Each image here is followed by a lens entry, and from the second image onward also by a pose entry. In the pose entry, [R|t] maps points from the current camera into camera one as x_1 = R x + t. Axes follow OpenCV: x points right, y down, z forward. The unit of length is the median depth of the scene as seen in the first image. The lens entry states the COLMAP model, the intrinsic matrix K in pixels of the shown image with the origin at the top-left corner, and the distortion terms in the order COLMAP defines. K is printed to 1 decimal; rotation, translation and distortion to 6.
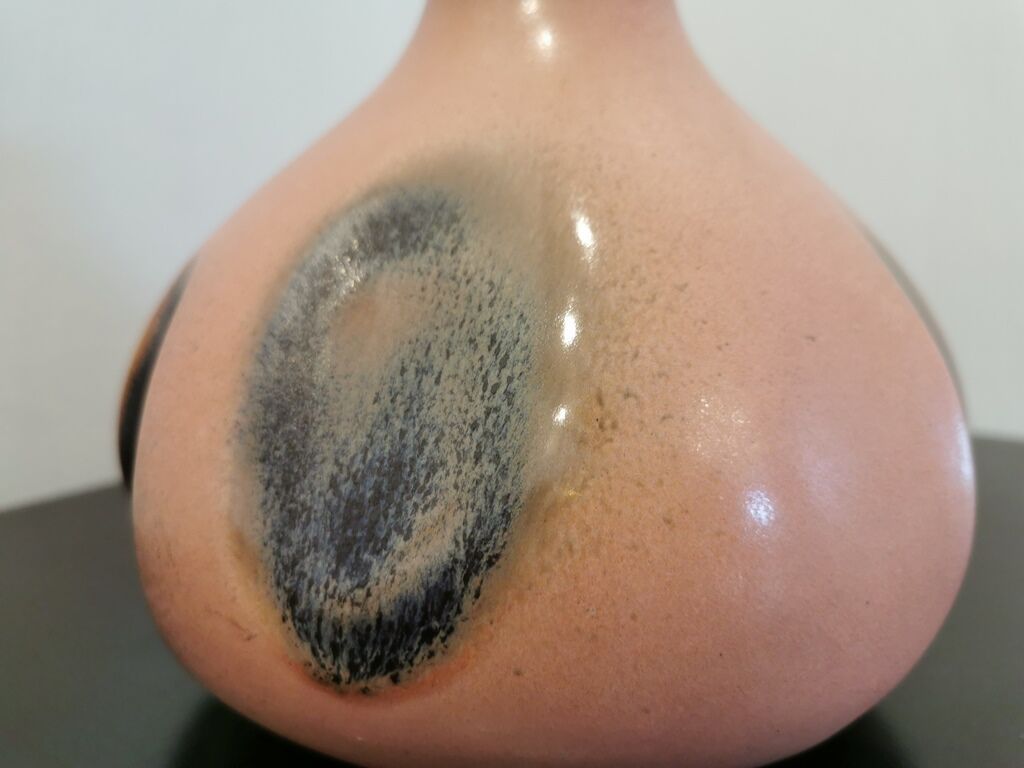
lens RADIAL K [[816.2, 0, 508.4], [0, 816.2, 403.0], [0, 0, 1]] dist [-0.004649, -0.016428]
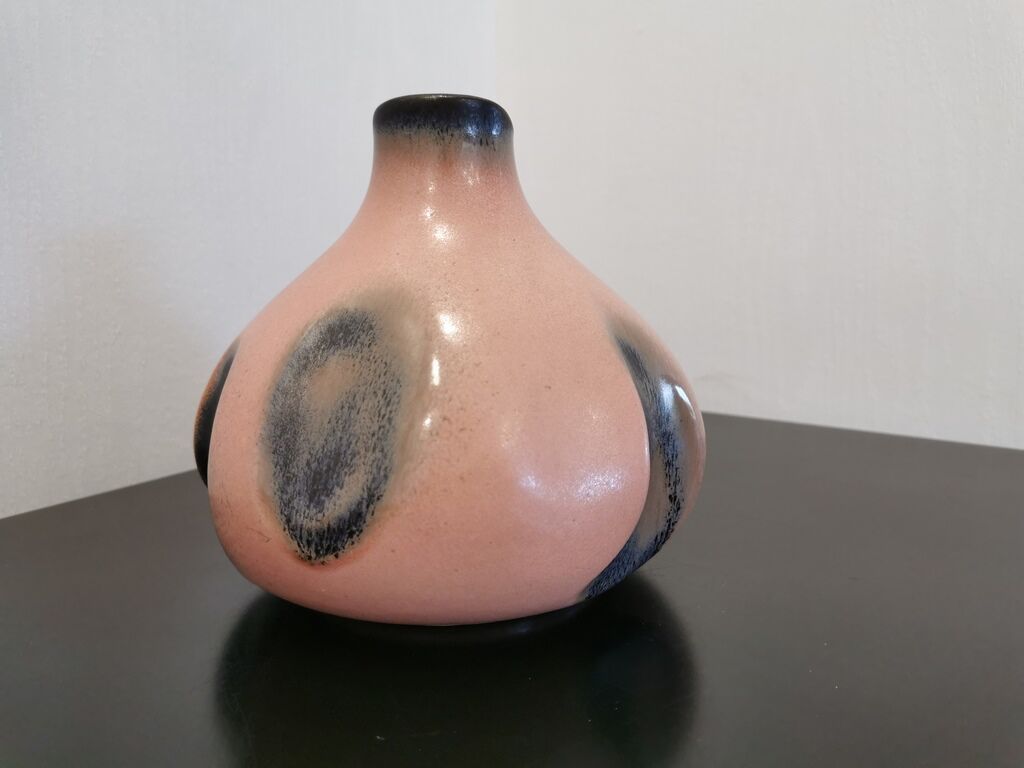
lens RADIAL K [[816.2, 0, 512.6], [0, 816.2, 381.6], [0, 0, 1]] dist [-0.004649, -0.016428]
pose [[0.999521, -0.015690, -0.026669, 0.361295], [0.015048, 0.999597, -0.024089, -0.050435], [0.027037, 0.023676, 0.999354, -1.050343]]
